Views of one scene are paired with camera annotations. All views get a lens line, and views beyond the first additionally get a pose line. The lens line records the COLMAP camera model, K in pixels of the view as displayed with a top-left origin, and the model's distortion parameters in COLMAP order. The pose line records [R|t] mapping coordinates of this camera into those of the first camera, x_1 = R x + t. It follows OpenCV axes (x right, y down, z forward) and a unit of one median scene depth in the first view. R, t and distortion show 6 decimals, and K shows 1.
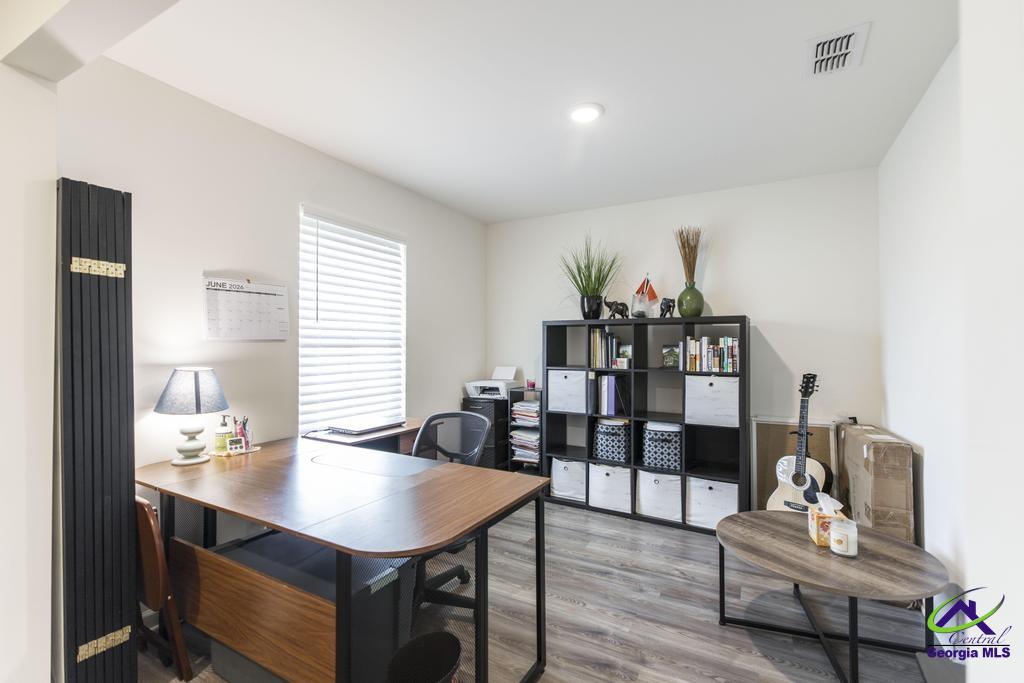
lens RADIAL K [[447.0, 0, 517.1], [0, 447.0, 344.3], [0, 0, 1]] dist [0.011105, 0.000443]
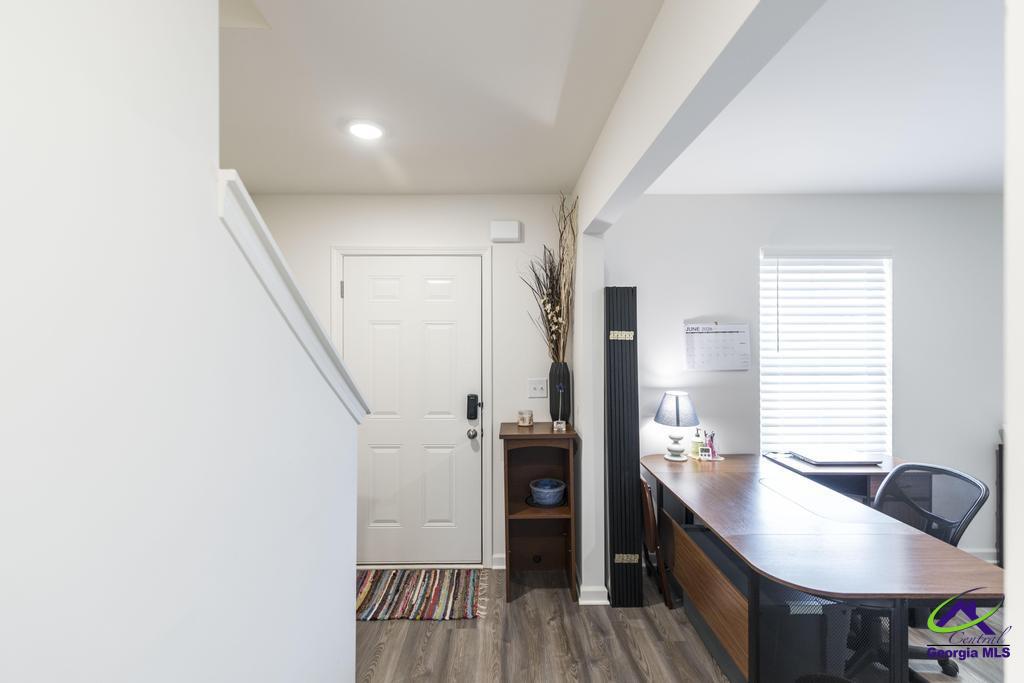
lens RADIAL K [[447.0, 0, 511.2], [0, 447.0, 340.2], [0, 0, 1]] dist [0.011105, 0.000443]
pose [[0.497942, -0.009697, -0.867156, 0.222871], [0.013078, 0.999908, -0.003672, -0.104456], [0.867112, -0.009512, 0.498023, -0.134246]]
